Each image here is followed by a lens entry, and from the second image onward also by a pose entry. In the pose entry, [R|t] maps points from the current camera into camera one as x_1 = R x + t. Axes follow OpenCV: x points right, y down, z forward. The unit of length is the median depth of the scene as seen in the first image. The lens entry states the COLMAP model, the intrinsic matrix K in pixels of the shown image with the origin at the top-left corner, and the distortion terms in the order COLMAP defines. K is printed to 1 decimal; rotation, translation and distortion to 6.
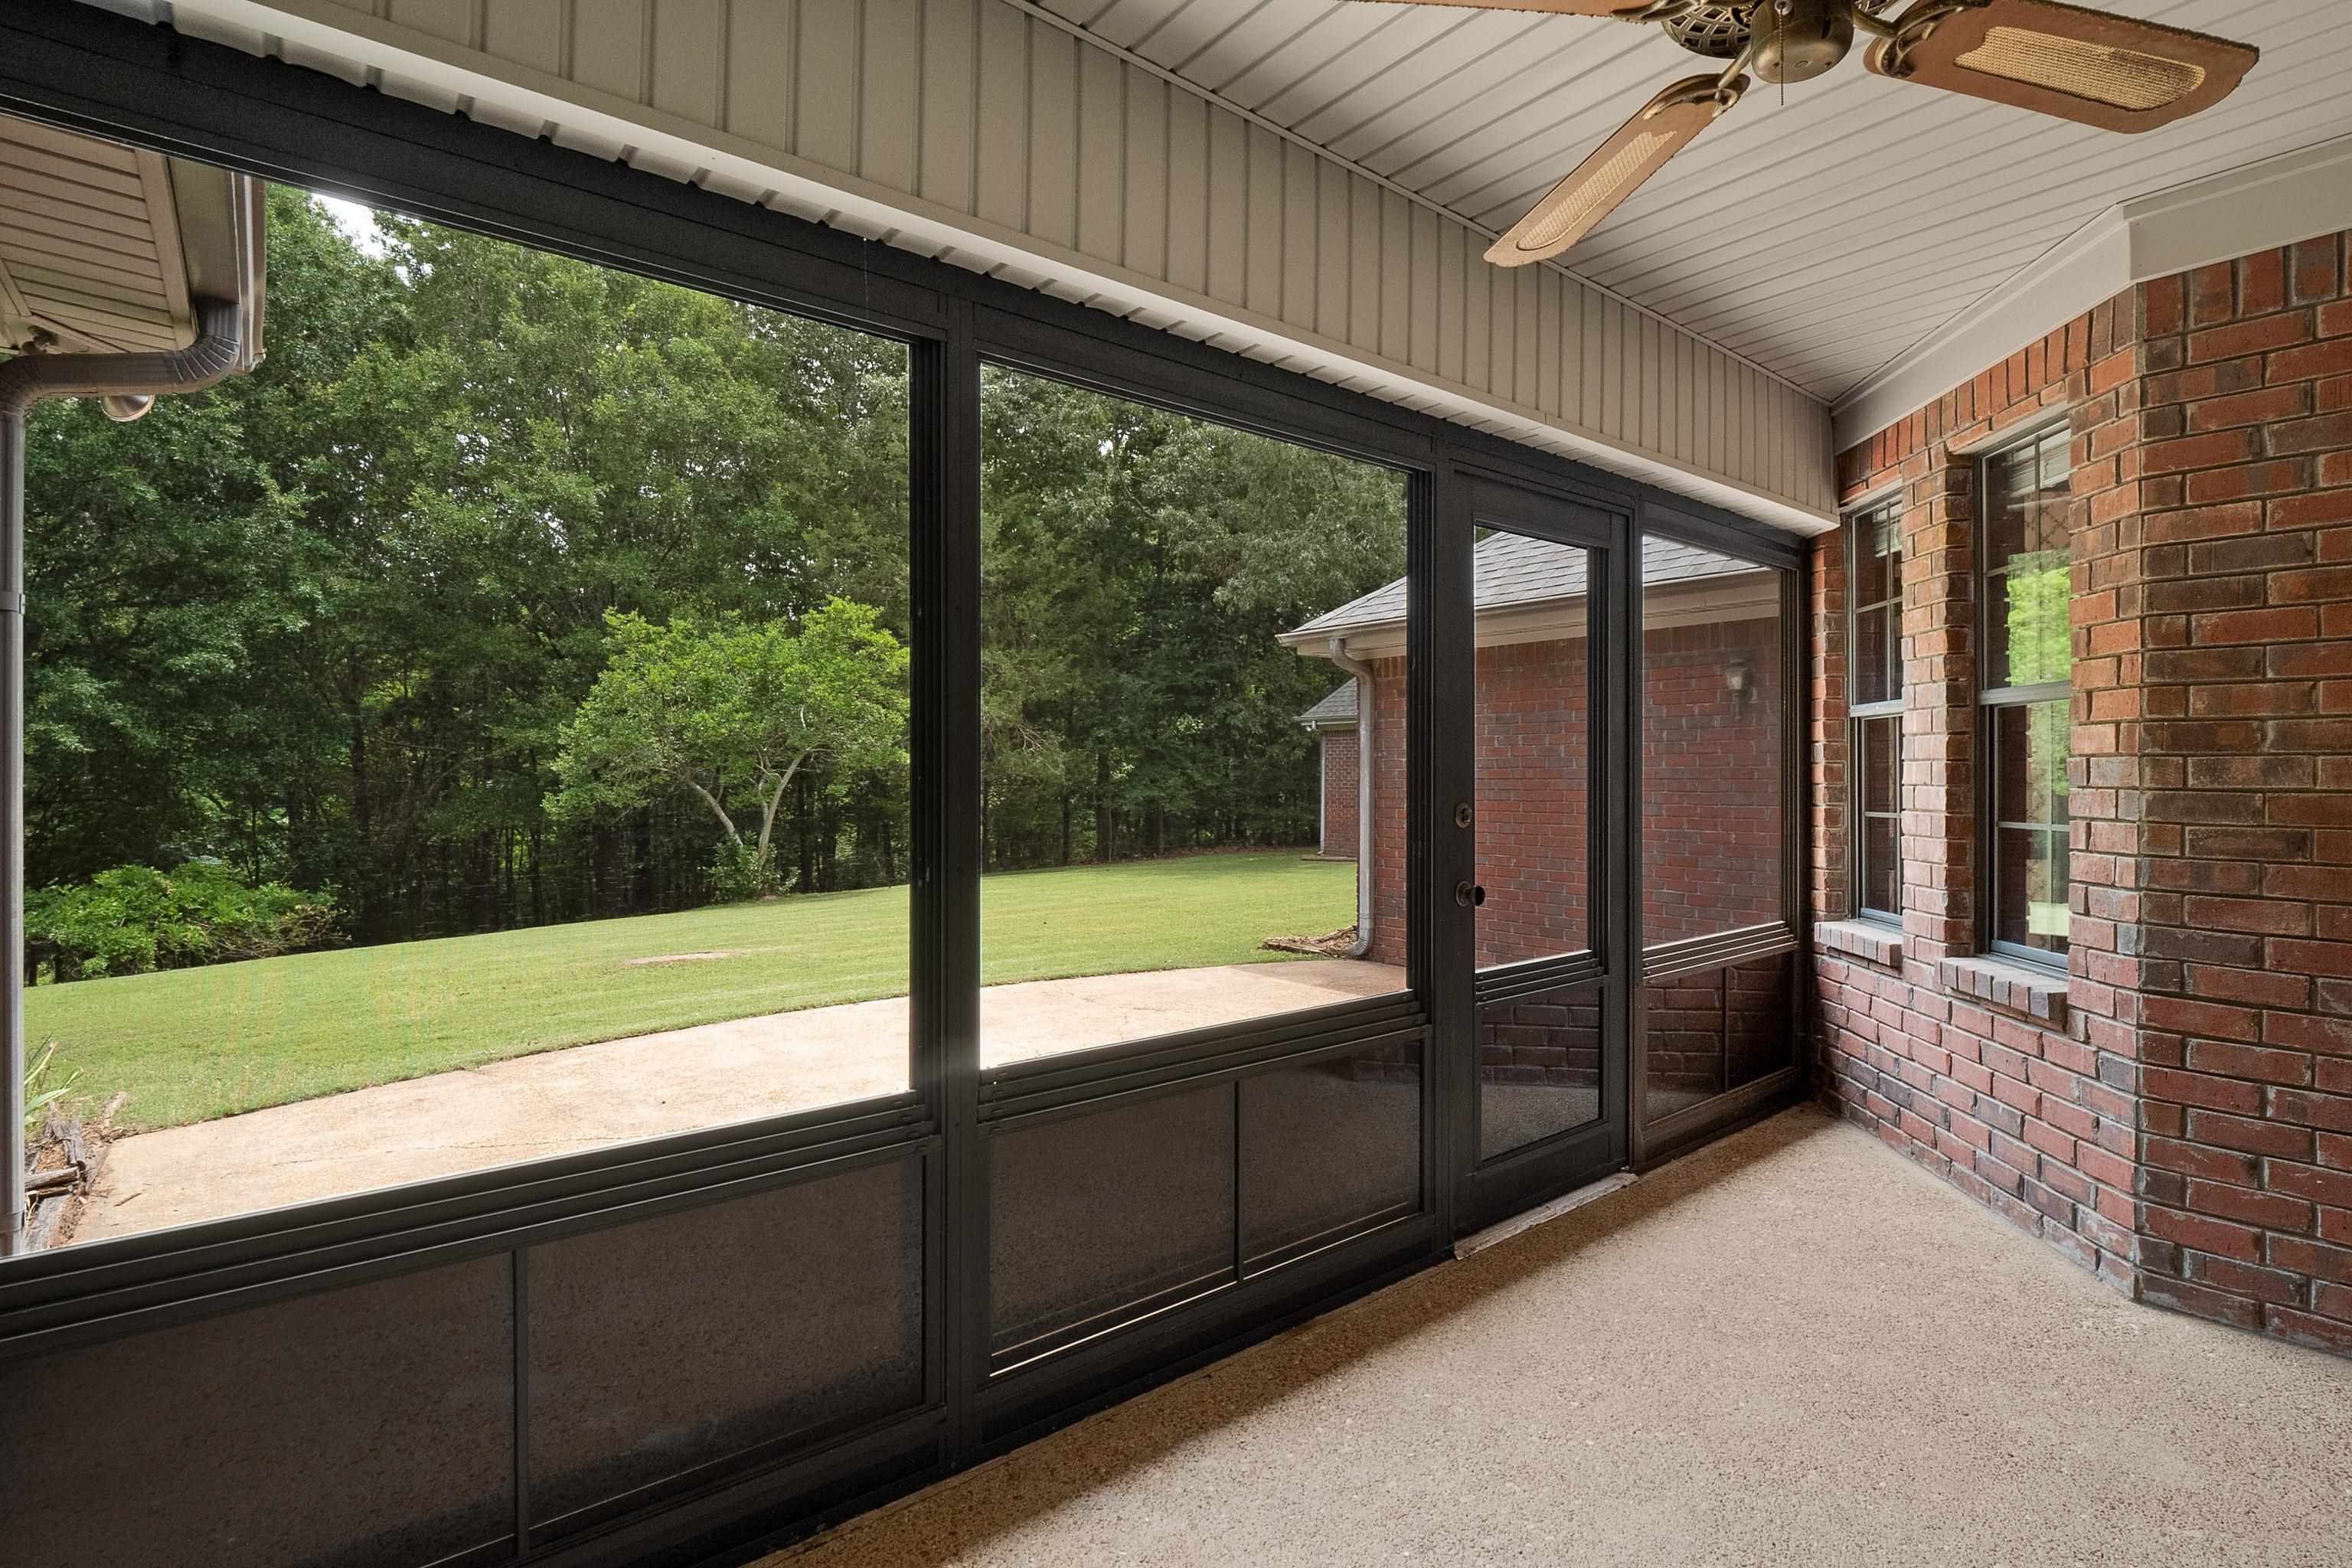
lens RADIAL K [[1132.4, 0, 1182.7], [0, 1132.4, 767.4], [0, 0, 1]] dist [0.001336, -0.000038]
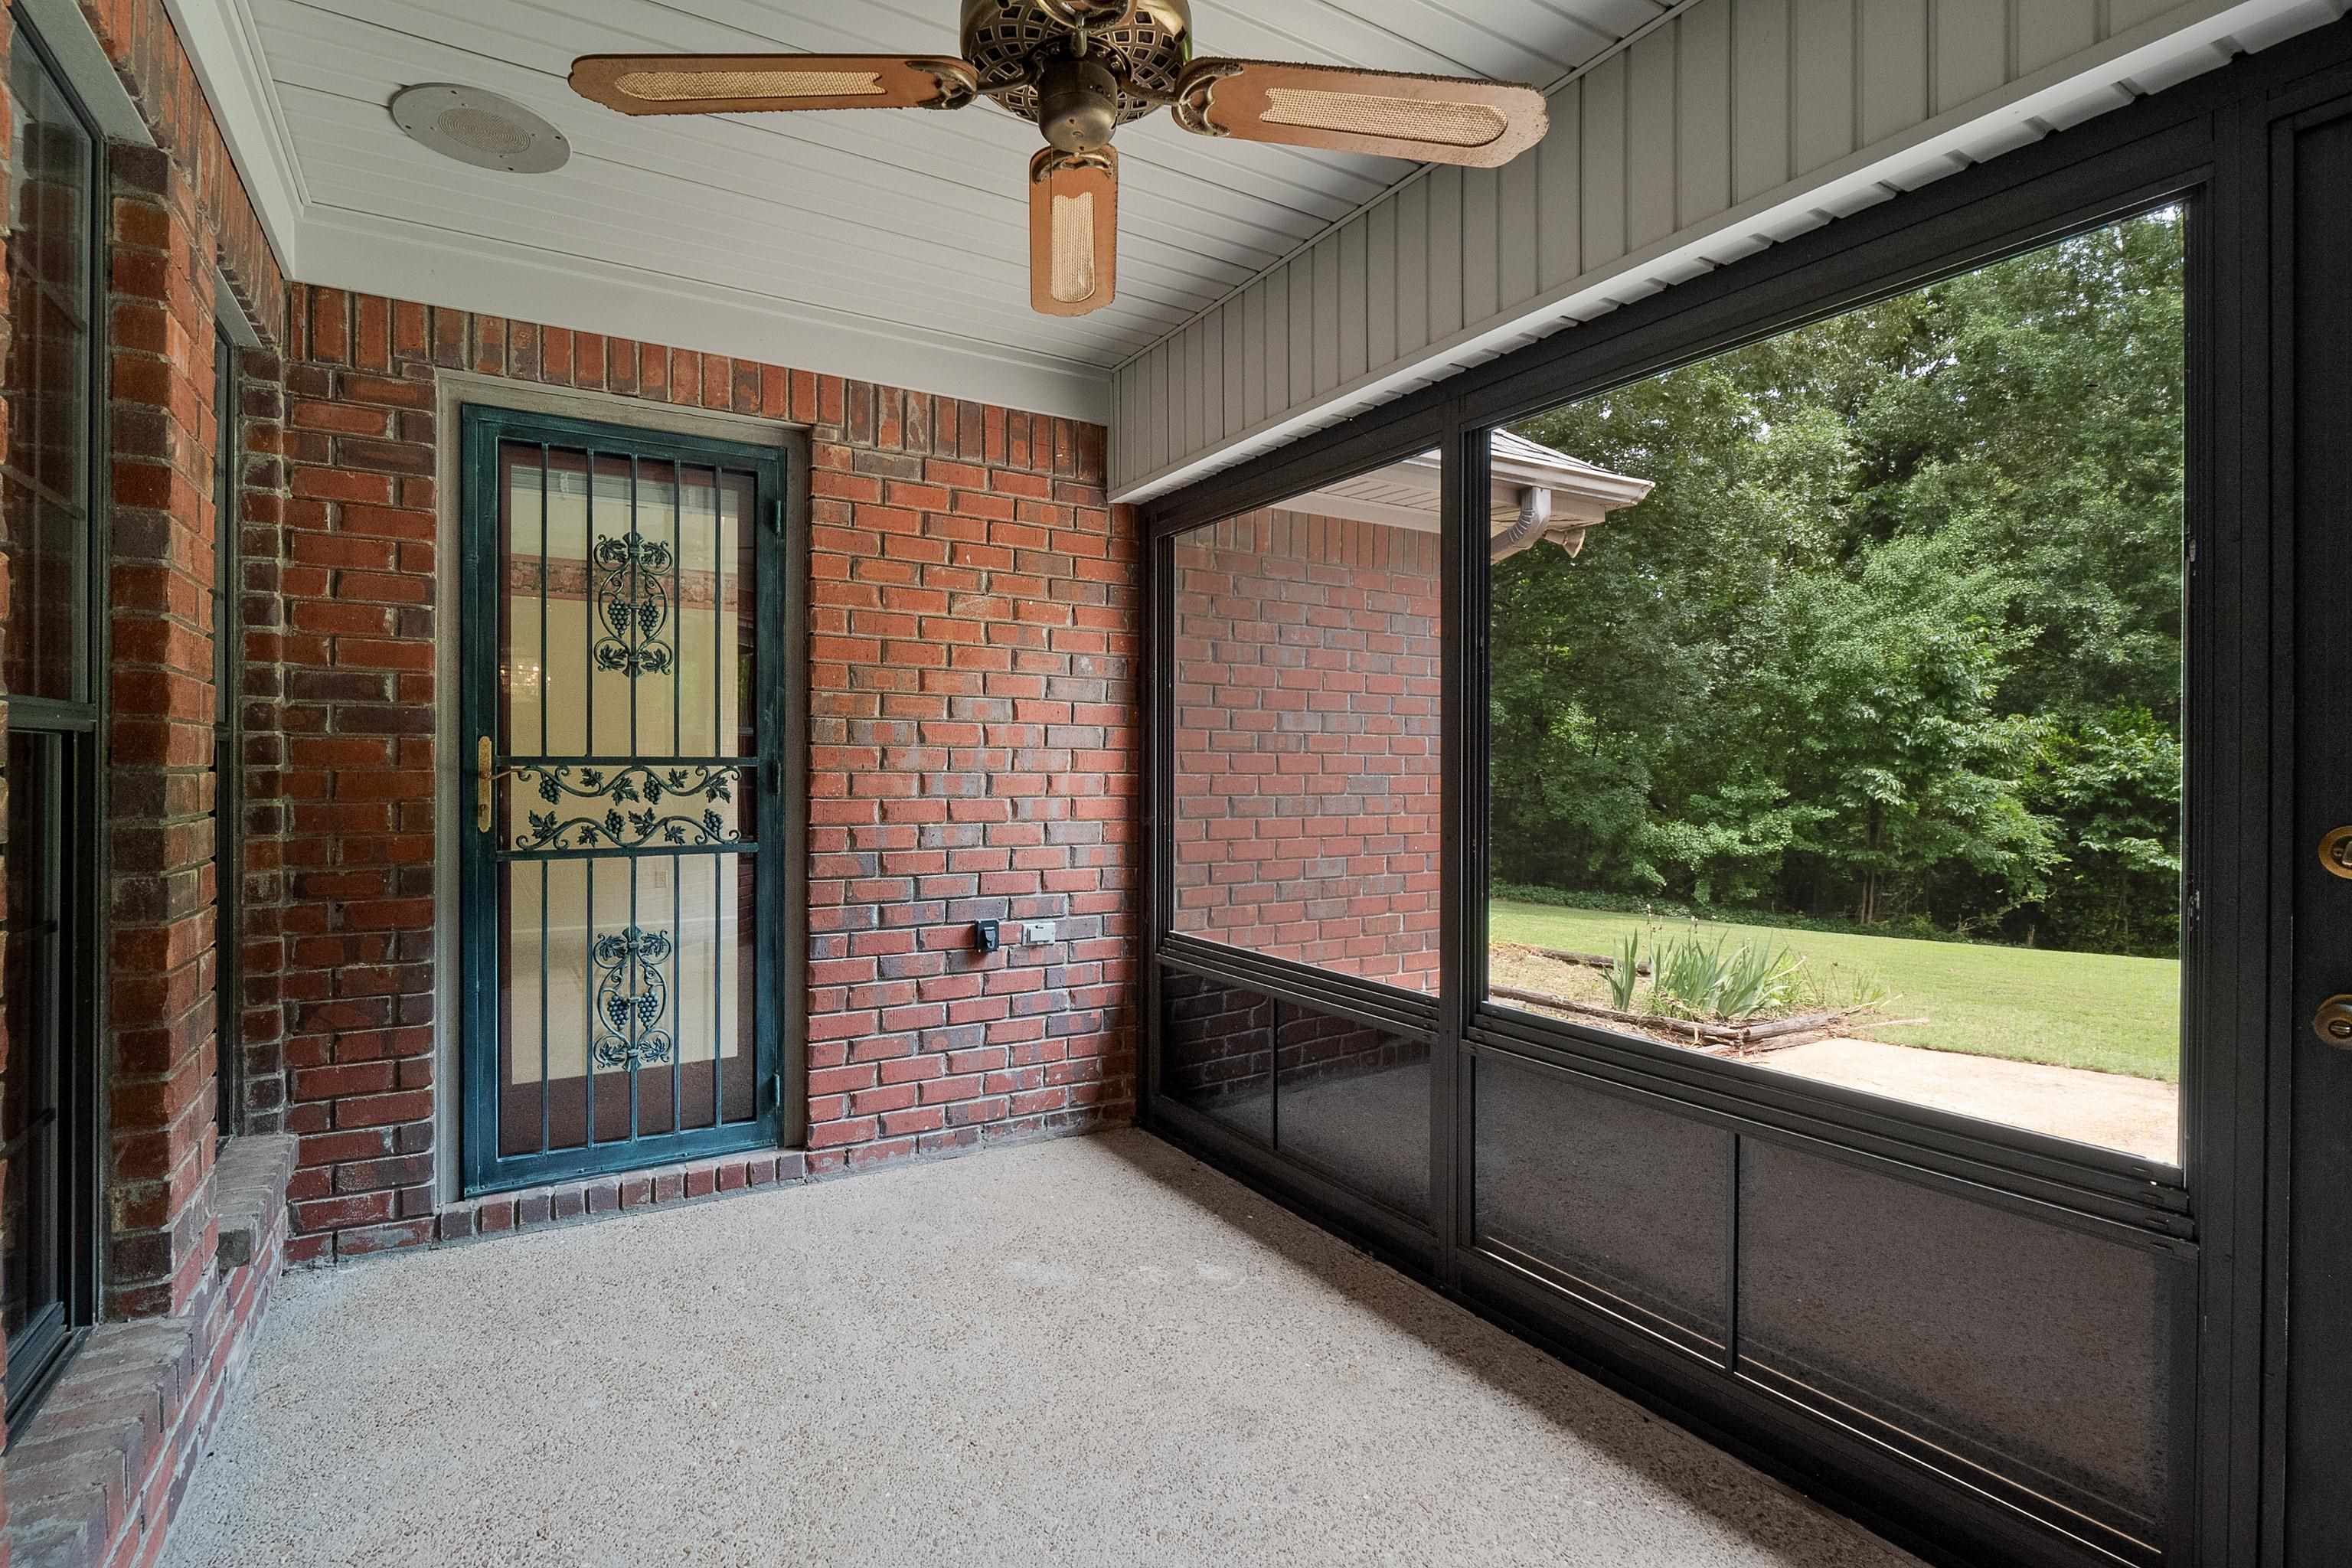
lens RADIAL K [[1132.4, 0, 1182.7], [0, 1132.4, 767.4], [0, 0, 1]] dist [0.001336, -0.000038]
pose [[-0.136637, -0.004559, -0.990611, 1.090645], [0.006287, 0.999965, -0.005470, 0.010196], [0.990601, -0.006975, -0.136604, 0.833398]]
